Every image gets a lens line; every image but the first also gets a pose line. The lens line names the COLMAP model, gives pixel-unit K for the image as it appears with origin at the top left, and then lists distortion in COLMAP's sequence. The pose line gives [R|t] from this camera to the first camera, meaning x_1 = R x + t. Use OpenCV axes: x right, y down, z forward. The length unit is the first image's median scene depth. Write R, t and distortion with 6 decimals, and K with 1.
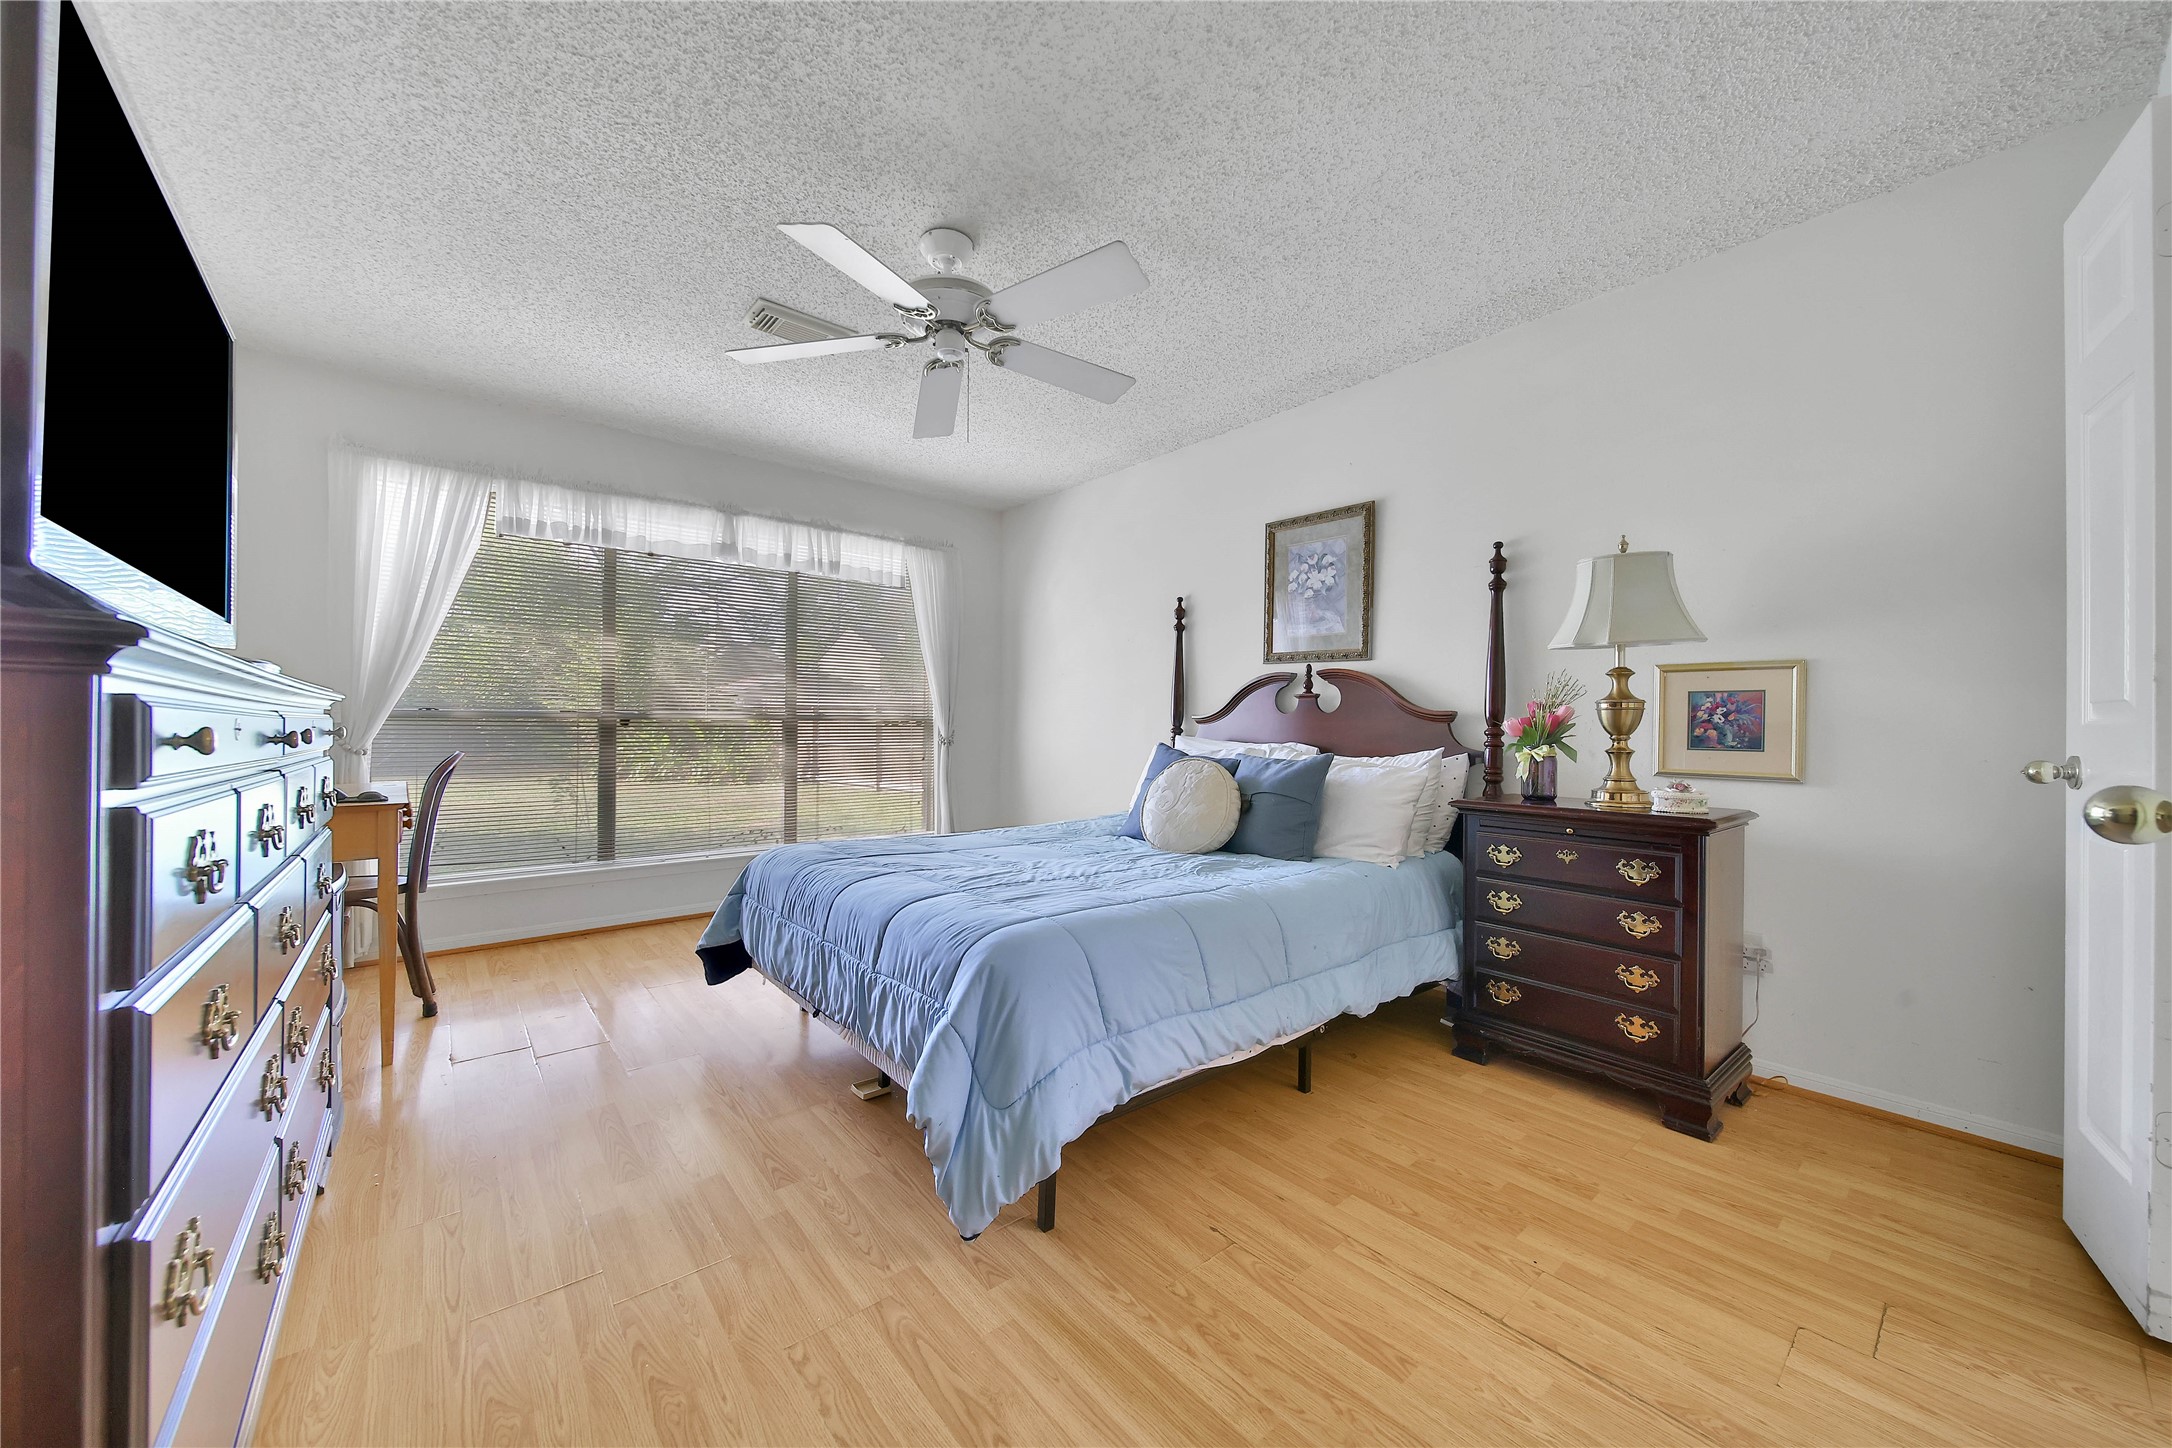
lens RADIAL K [[780.6, 0, 1086.0], [0, 780.6, 724.0], [0, 0, 1]] dist [0.000079, -0.000068]
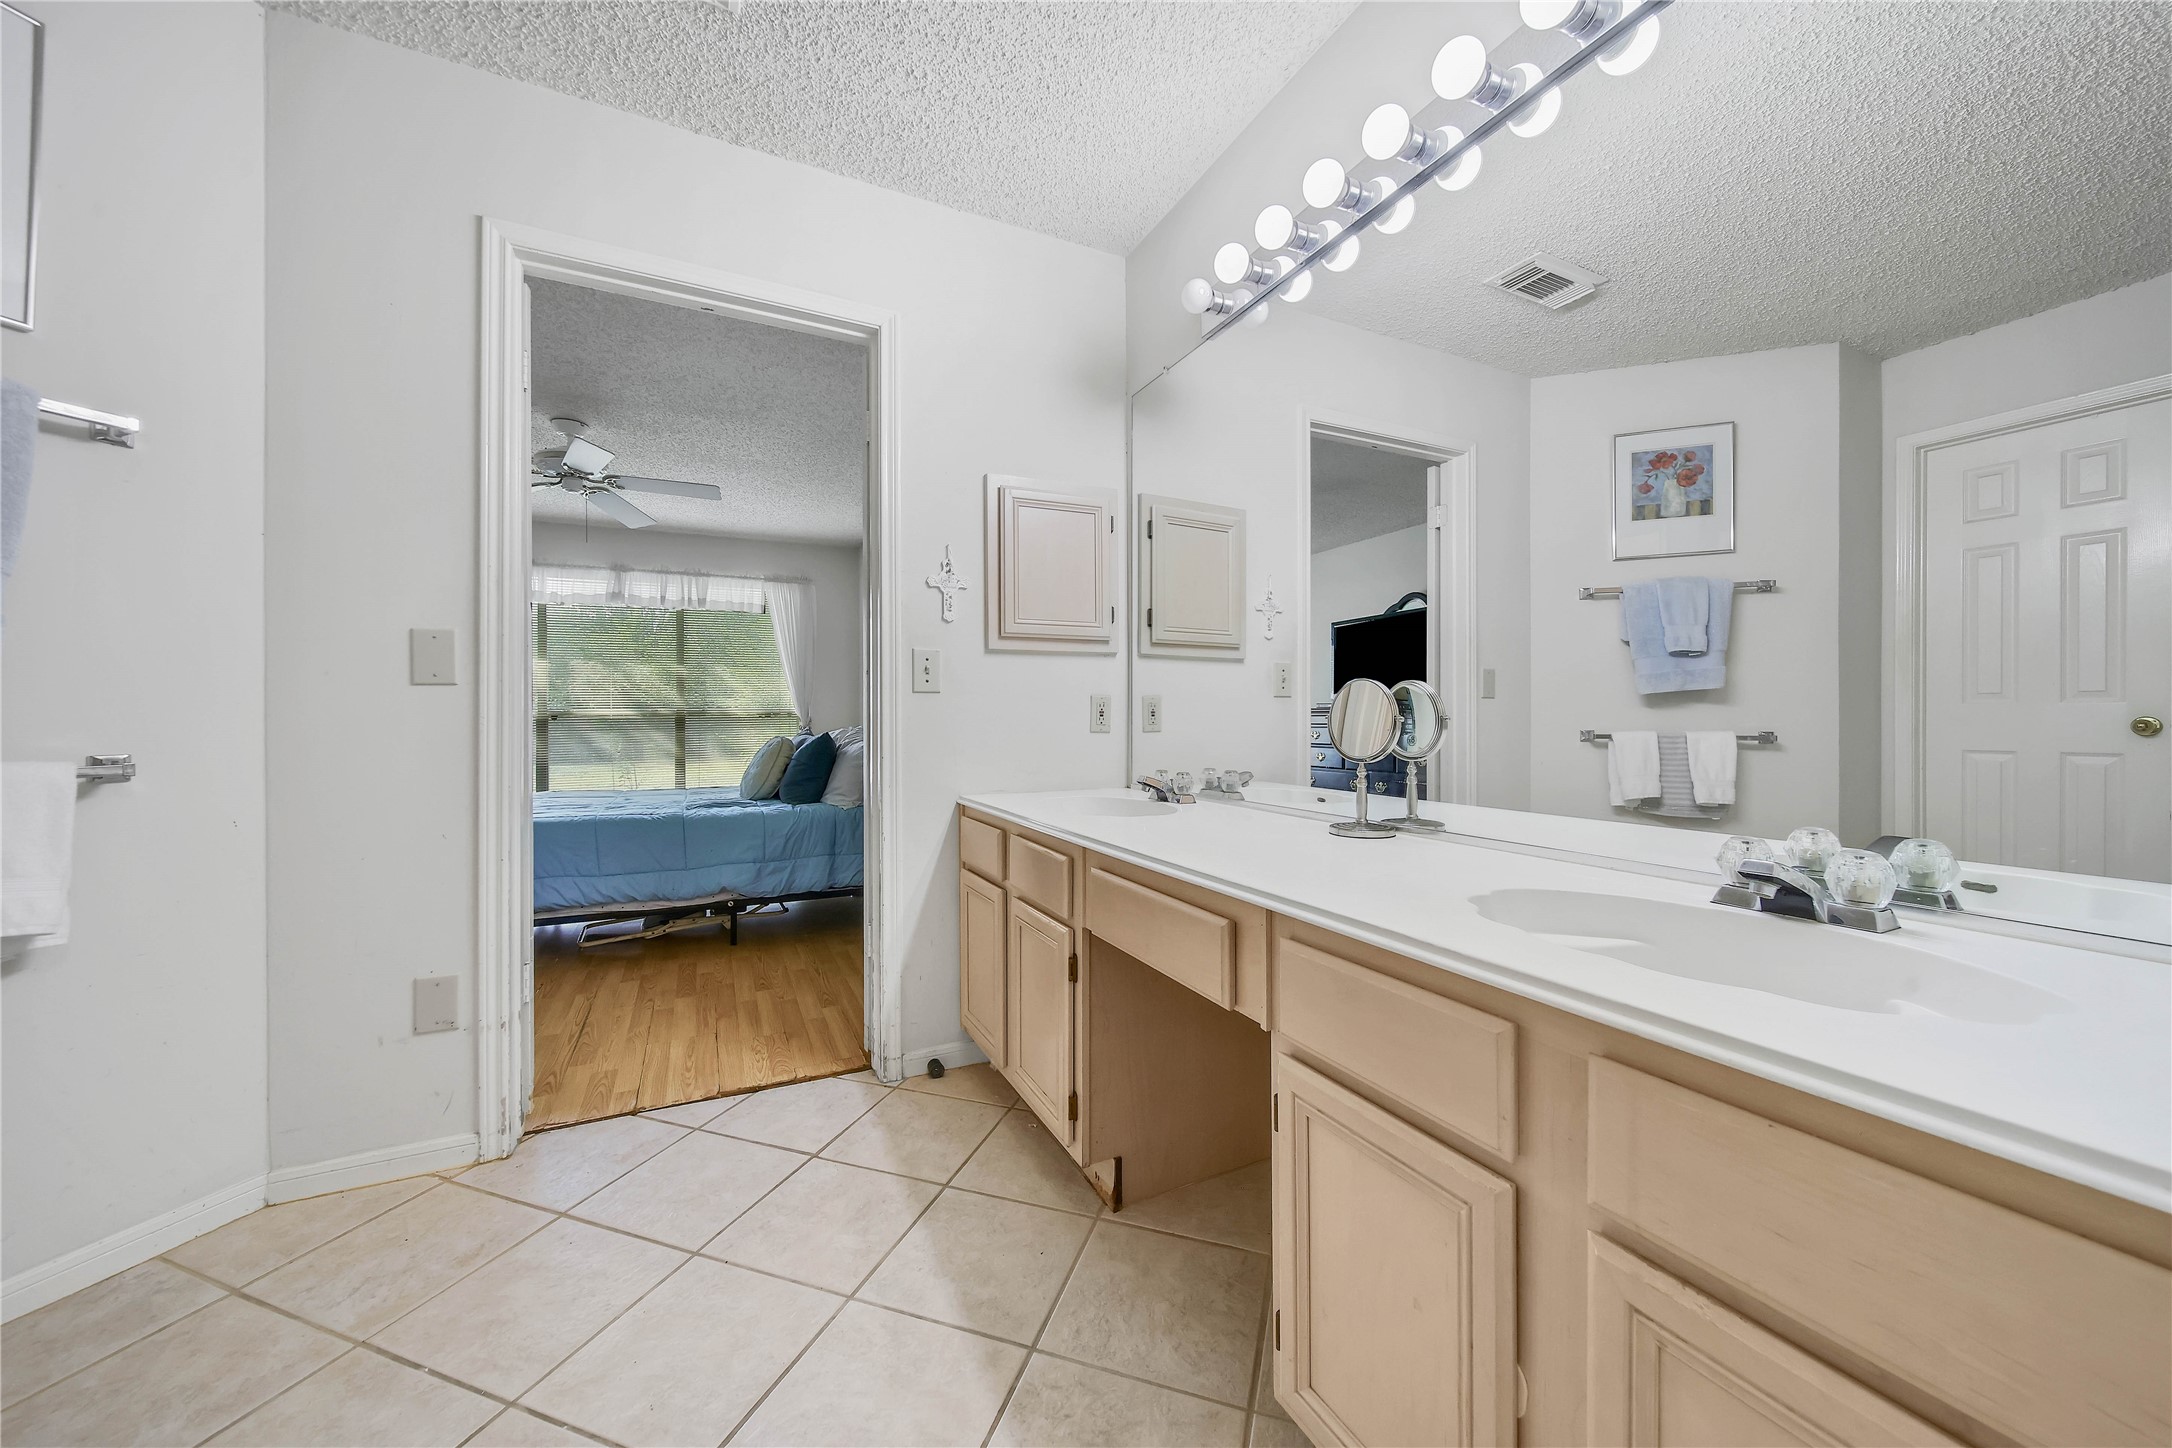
lens RADIAL K [[780.6, 0, 1086.0], [0, 780.6, 724.0], [0, 0, 1]] dist [0.000079, -0.000068]
pose [[0.971469, -0.012201, -0.236851, 0.710165], [0.014948, 0.999840, 0.009806, 0.009355], [0.236693, -0.013066, 0.971497, -0.189695]]
